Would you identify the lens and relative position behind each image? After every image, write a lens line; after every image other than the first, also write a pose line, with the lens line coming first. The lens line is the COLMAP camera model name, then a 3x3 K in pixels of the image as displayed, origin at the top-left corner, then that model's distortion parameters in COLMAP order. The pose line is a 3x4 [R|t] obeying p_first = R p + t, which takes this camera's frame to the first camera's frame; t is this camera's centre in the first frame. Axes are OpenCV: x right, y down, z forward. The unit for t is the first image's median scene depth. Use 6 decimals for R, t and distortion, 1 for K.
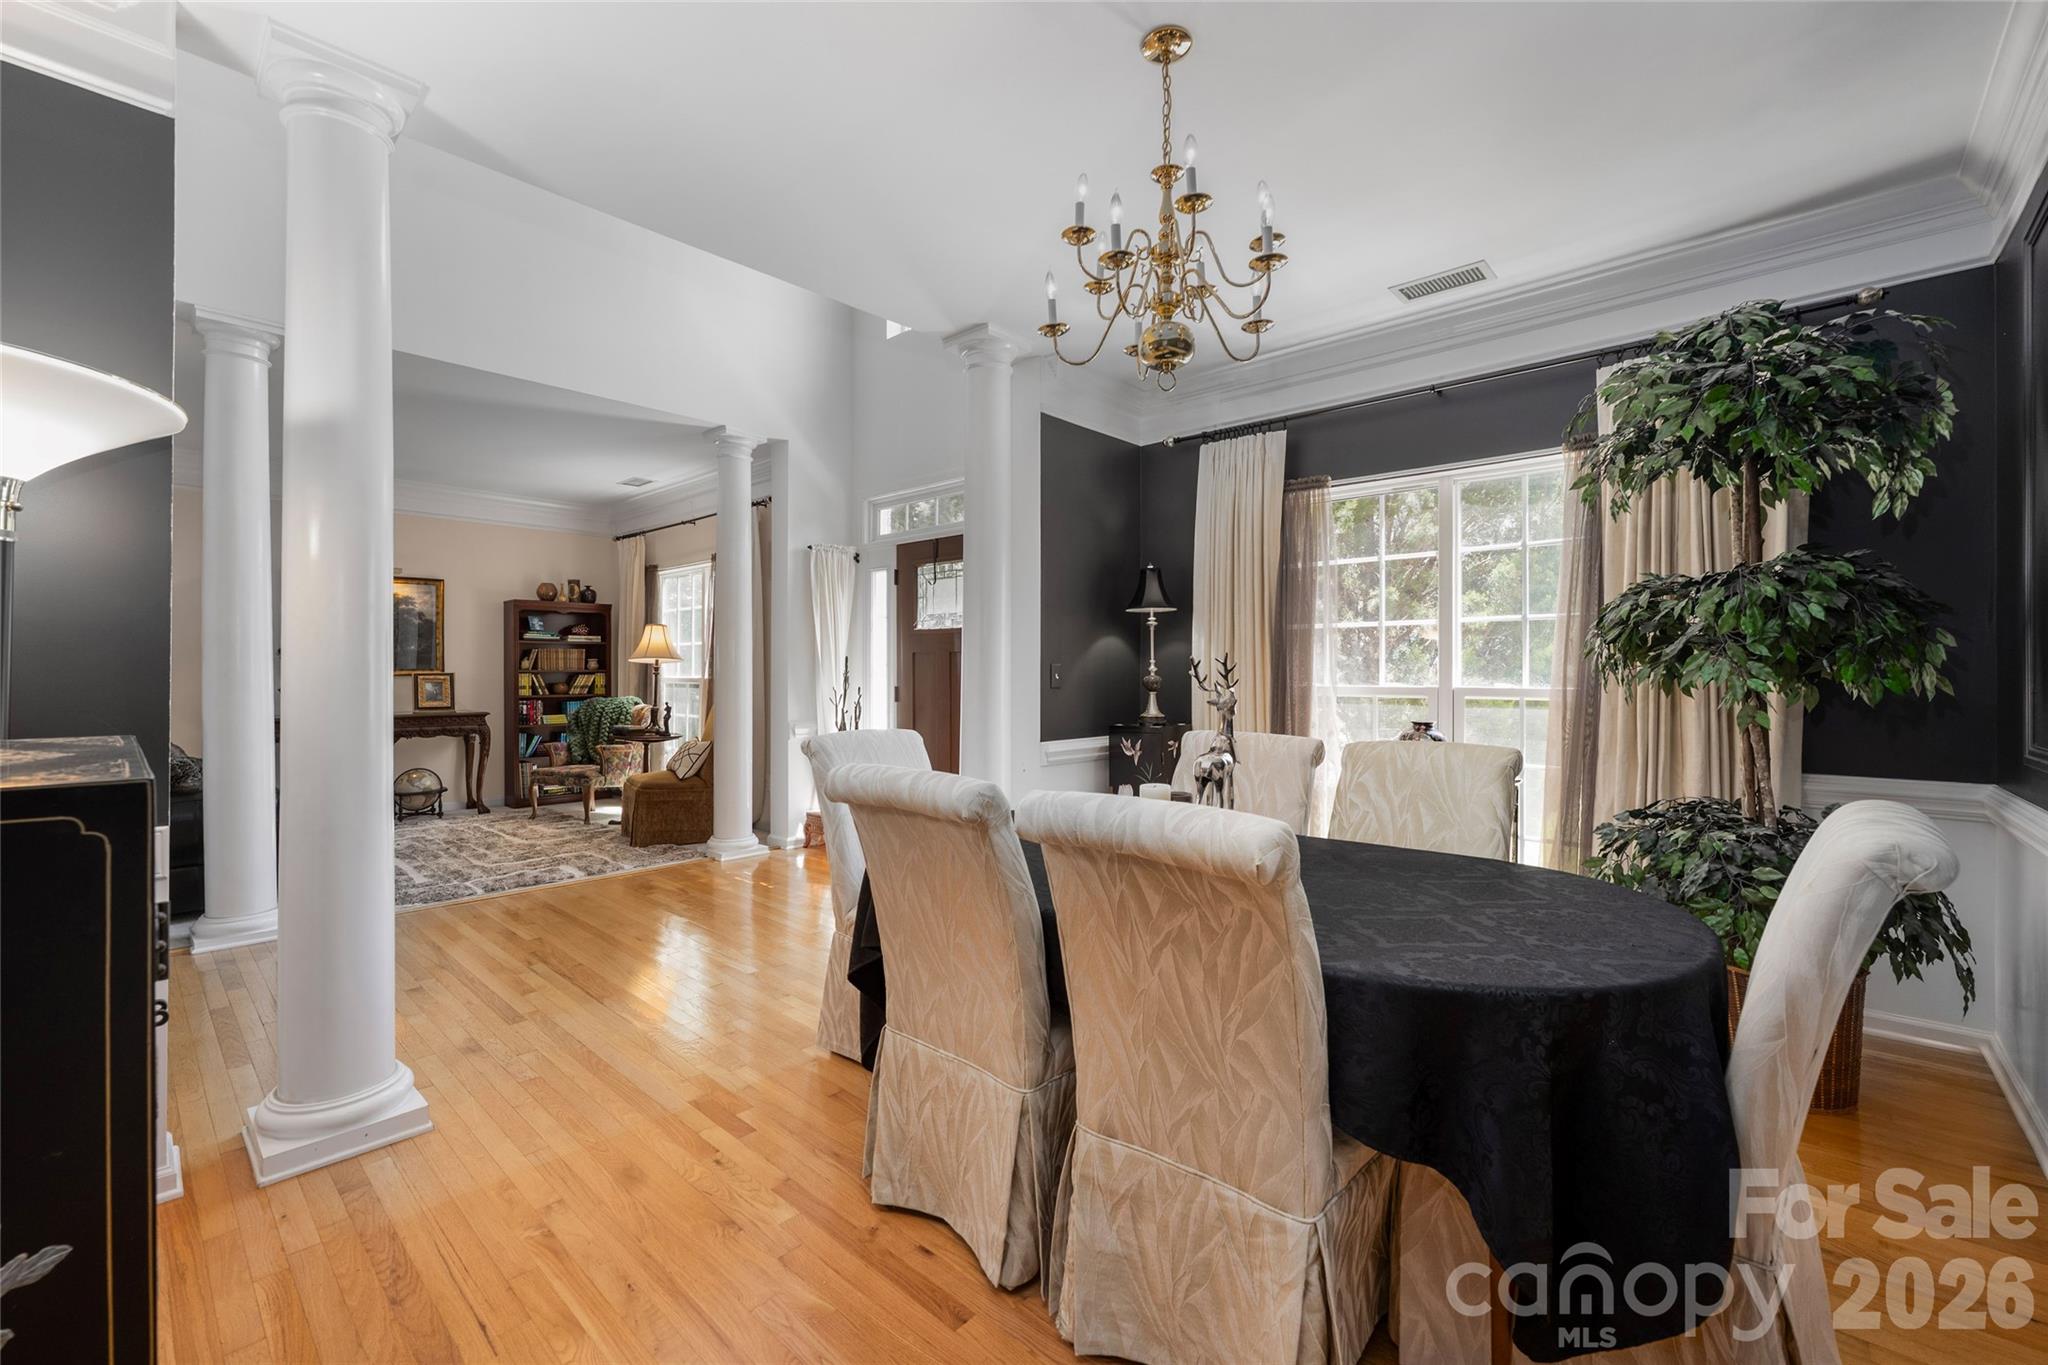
lens RADIAL K [[841.4, 0, 1010.0], [0, 841.4, 673.6], [0, 0, 1]] dist [-0.004227, -0.000058]
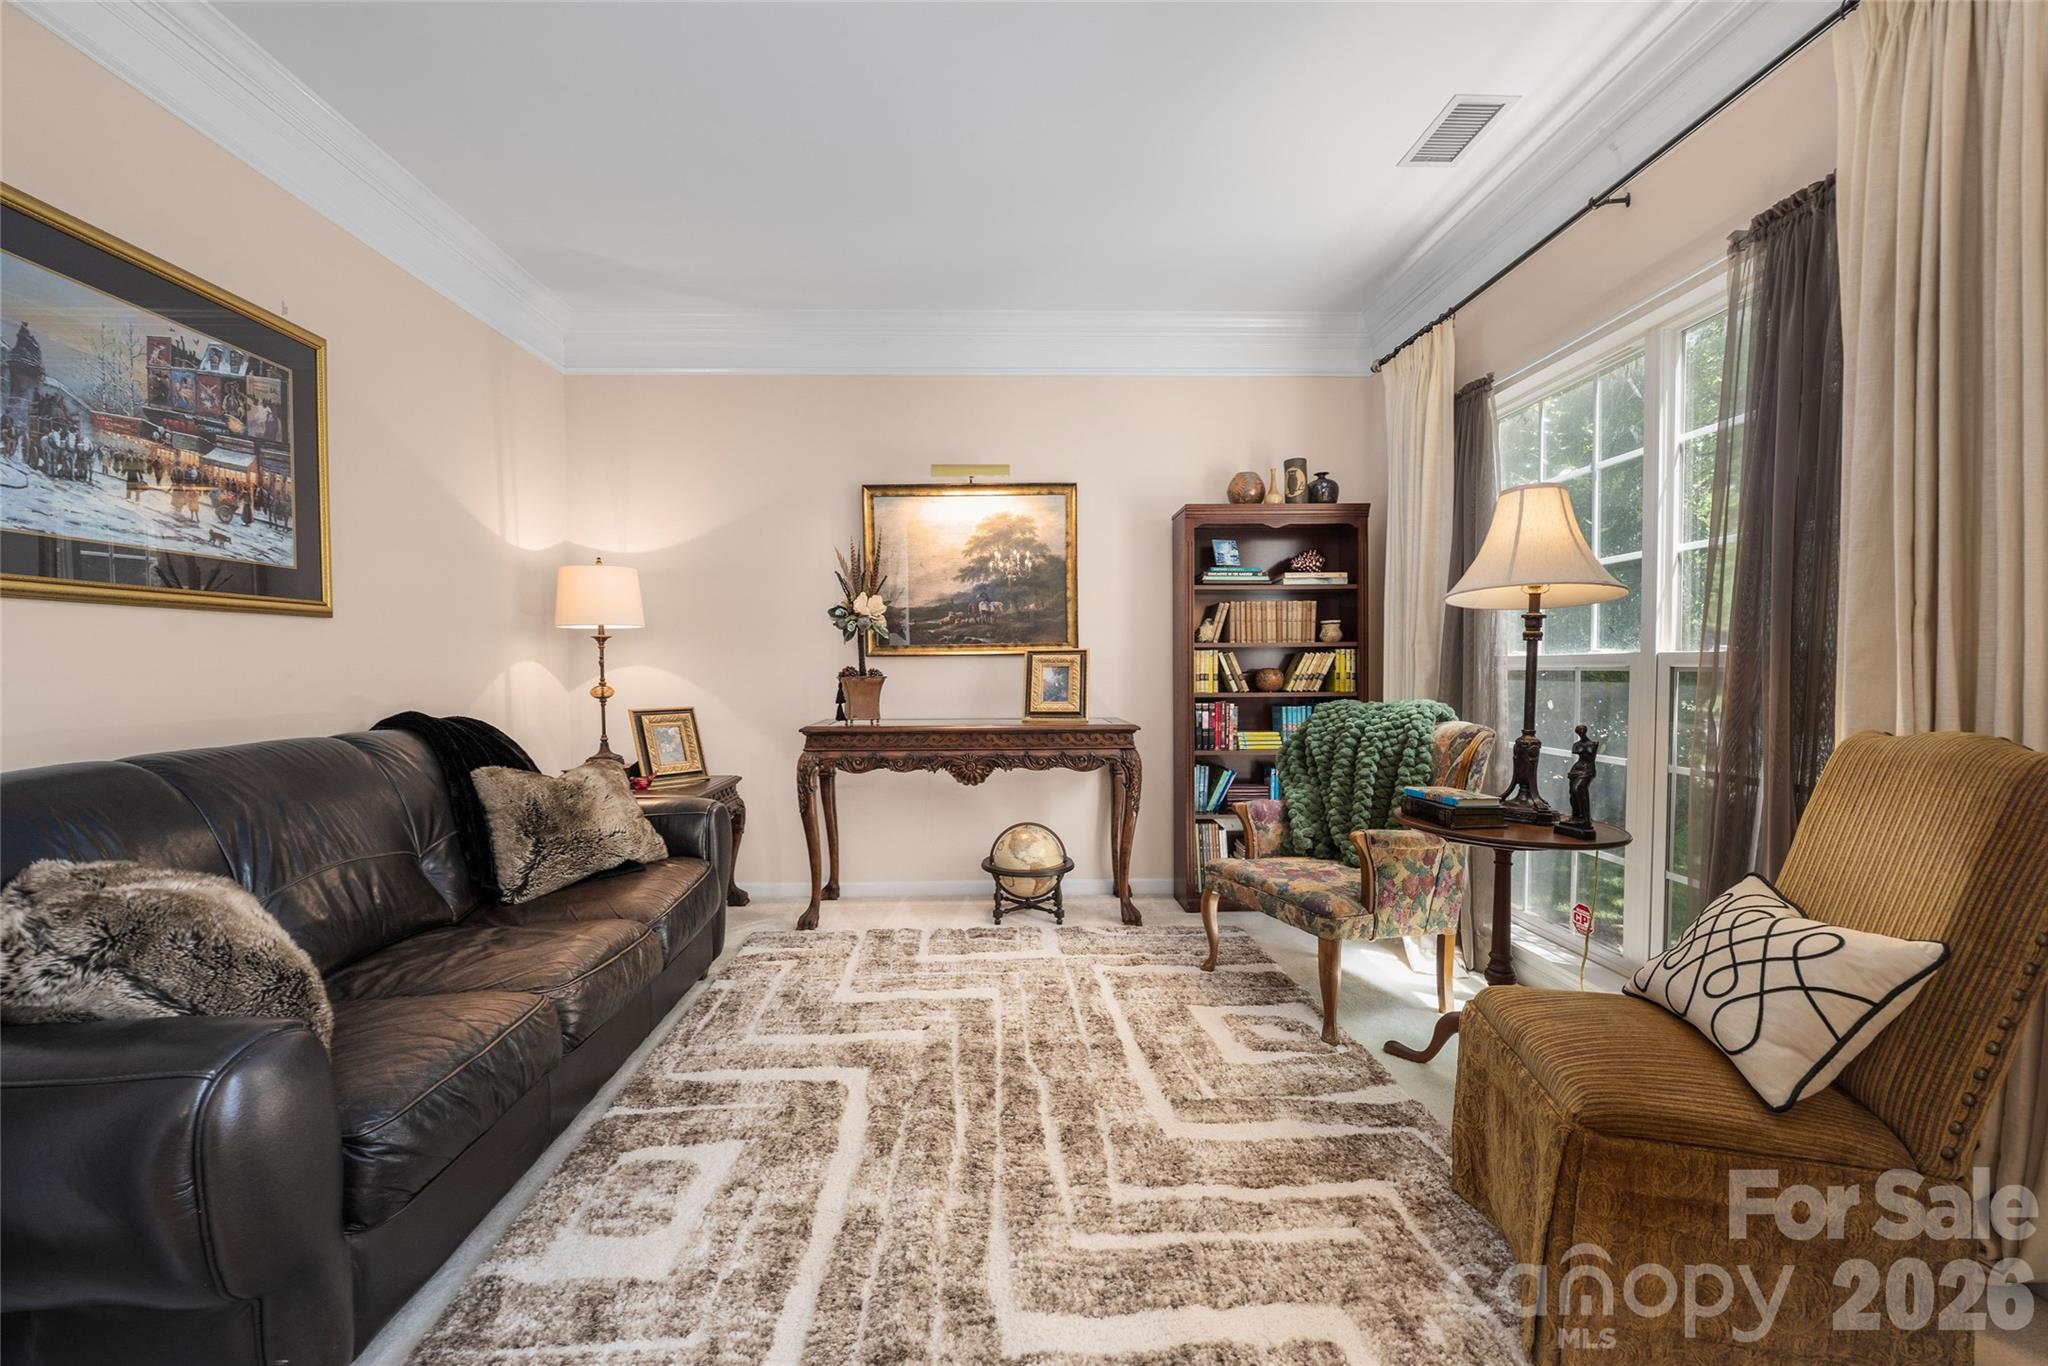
lens RADIAL K [[841.4, 0, 1022.6], [0, 841.4, 684.2], [0, 0, 1]] dist [-0.004227, -0.000058]
pose [[0.709036, 0.012719, -0.705058, -0.308366], [0.001082, 0.999817, 0.019125, 0.011073], [0.705172, -0.014323, 0.708892, 0.583462]]
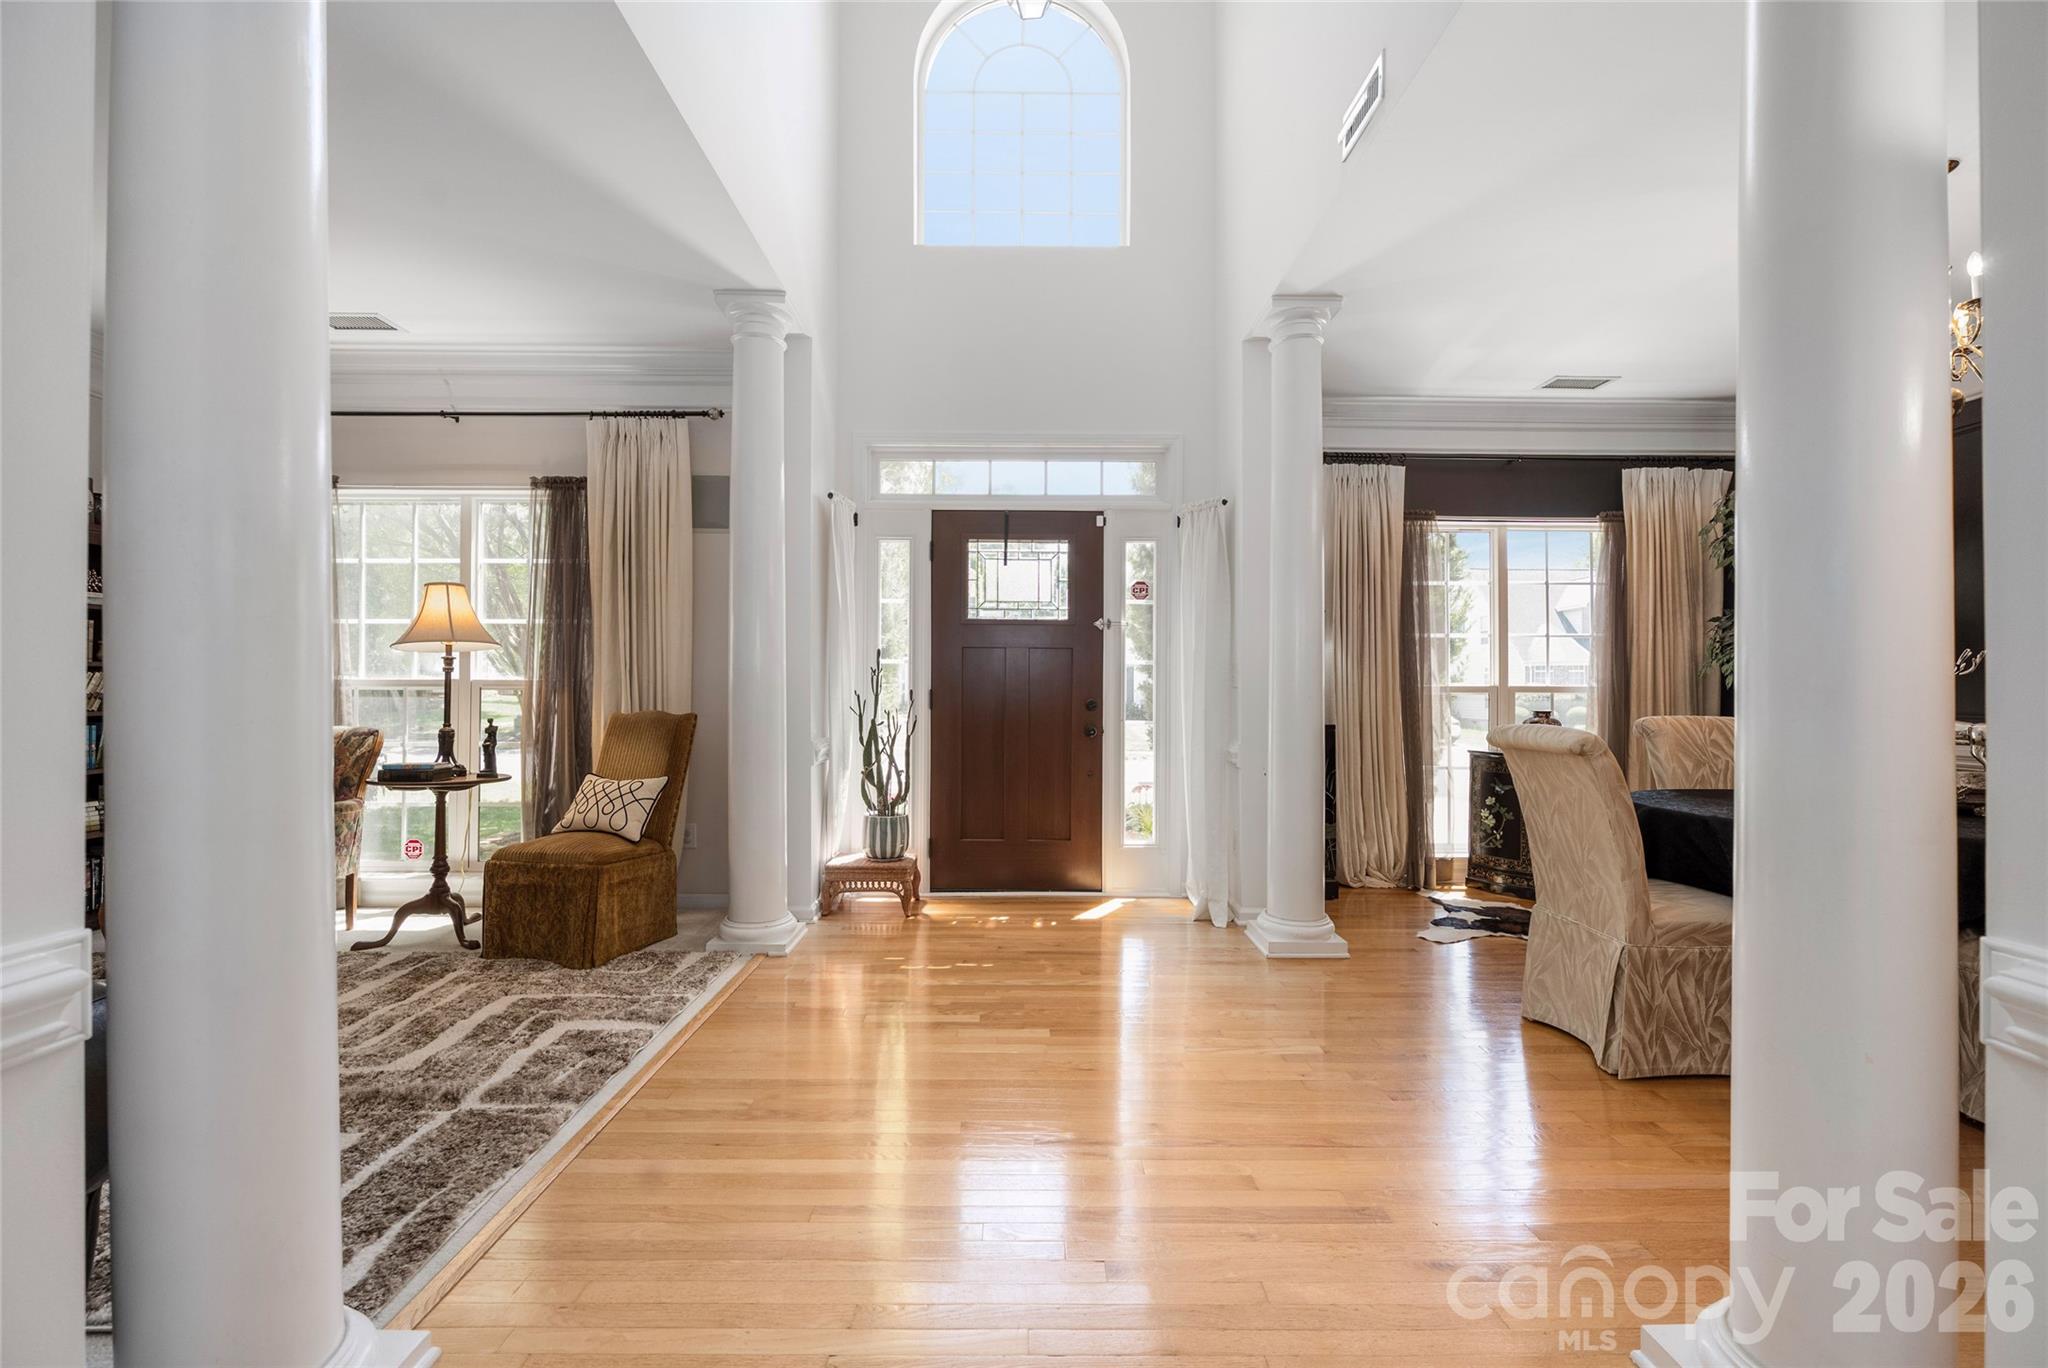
lens RADIAL K [[841.4, 0, 1018.2], [0, 841.4, 680.3], [0, 0, 1]] dist [-0.004227, -0.000058]
pose [[0.727980, 0.006721, 0.685566, -0.495592], [-0.000524, 0.999957, -0.009246, 0.011345], [-0.685598, 0.006371, 0.727952, 0.298824]]
